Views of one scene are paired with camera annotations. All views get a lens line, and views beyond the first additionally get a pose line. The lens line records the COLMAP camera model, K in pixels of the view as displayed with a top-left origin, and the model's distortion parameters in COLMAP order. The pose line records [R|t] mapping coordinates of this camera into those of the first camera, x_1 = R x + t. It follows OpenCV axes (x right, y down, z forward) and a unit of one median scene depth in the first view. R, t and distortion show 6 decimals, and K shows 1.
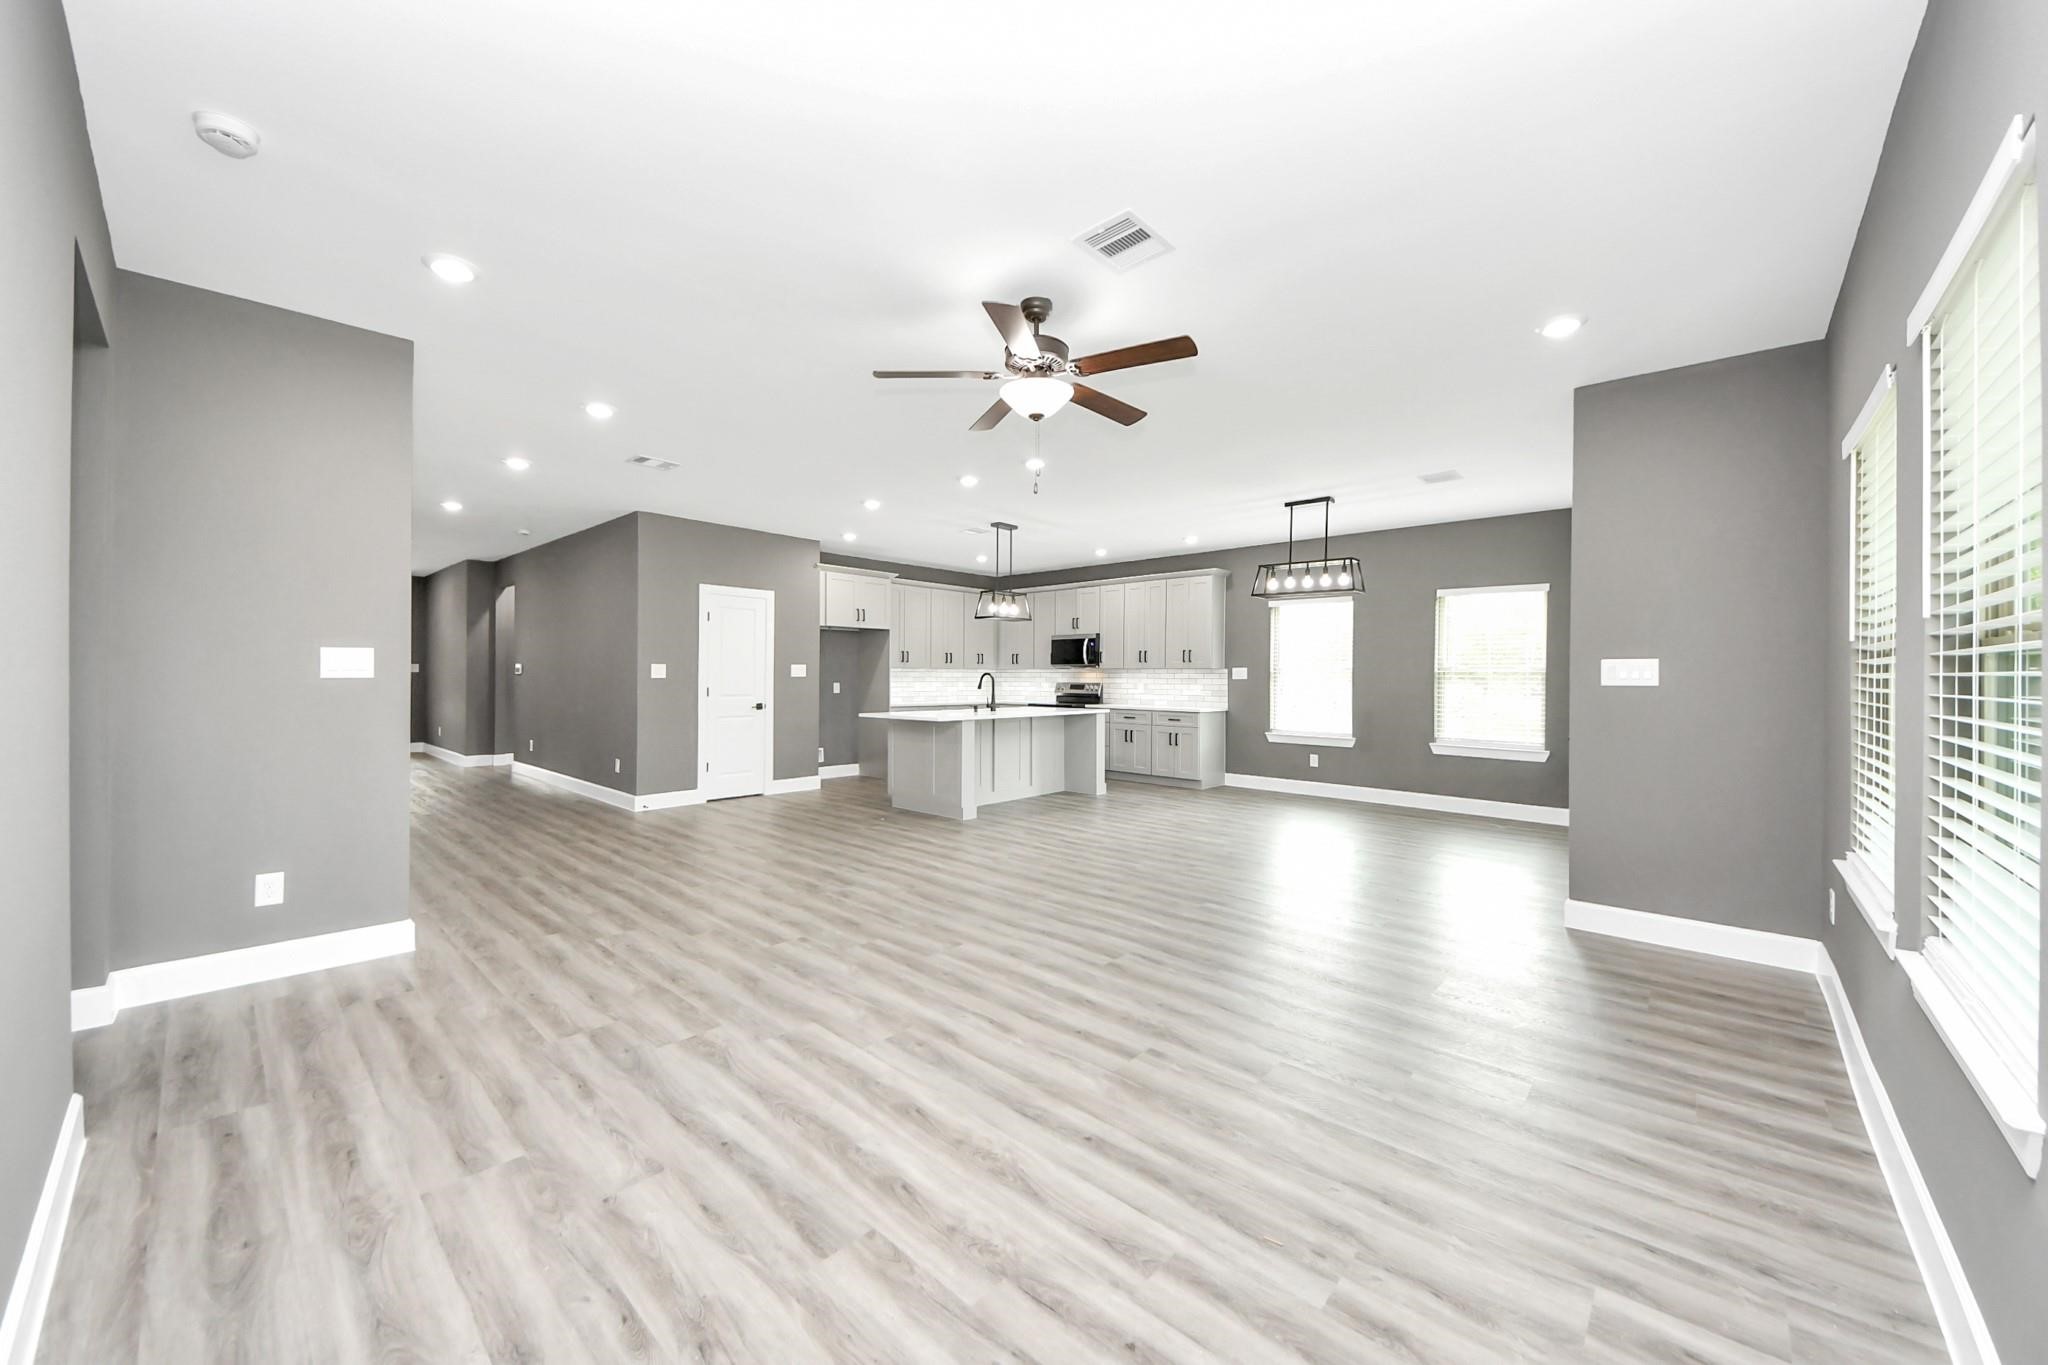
lens RADIAL K [[752.9, 0, 1017.2], [0, 752.9, 688.1], [0, 0, 1]] dist [0.001296, -0.000222]
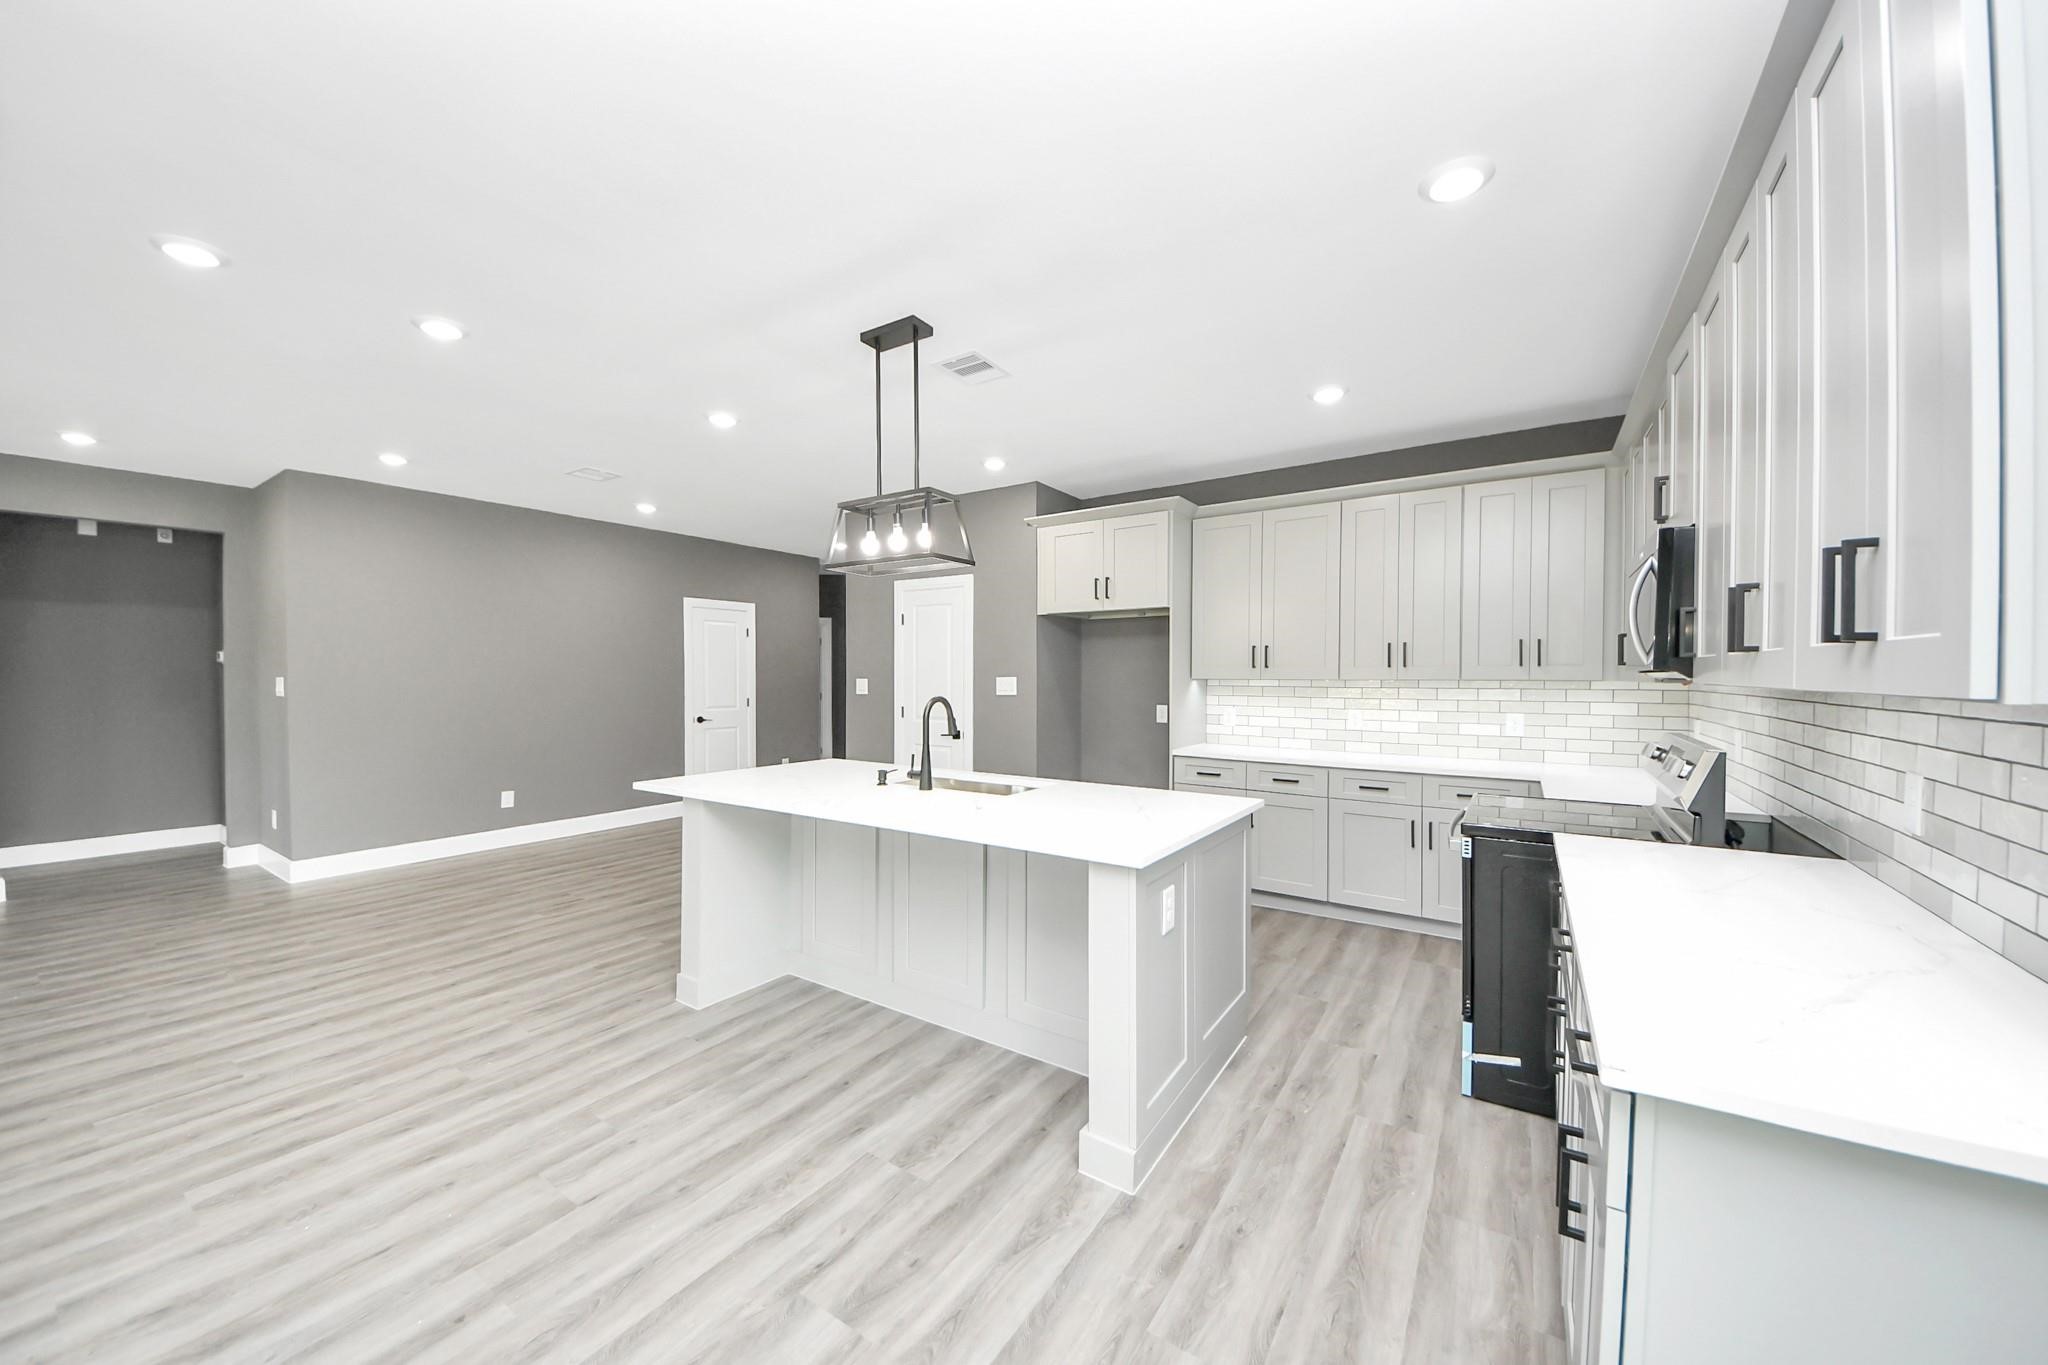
lens RADIAL K [[752.9, 0, 1013.7], [0, 752.9, 665.8], [0, 0, 1]] dist [0.001296, -0.000222]
pose [[0.136449, -0.002469, -0.990644, 0.356722], [-0.000371, 0.999997, -0.002543, -0.037419], [0.990647, 0.000714, 0.136447, 0.874458]]
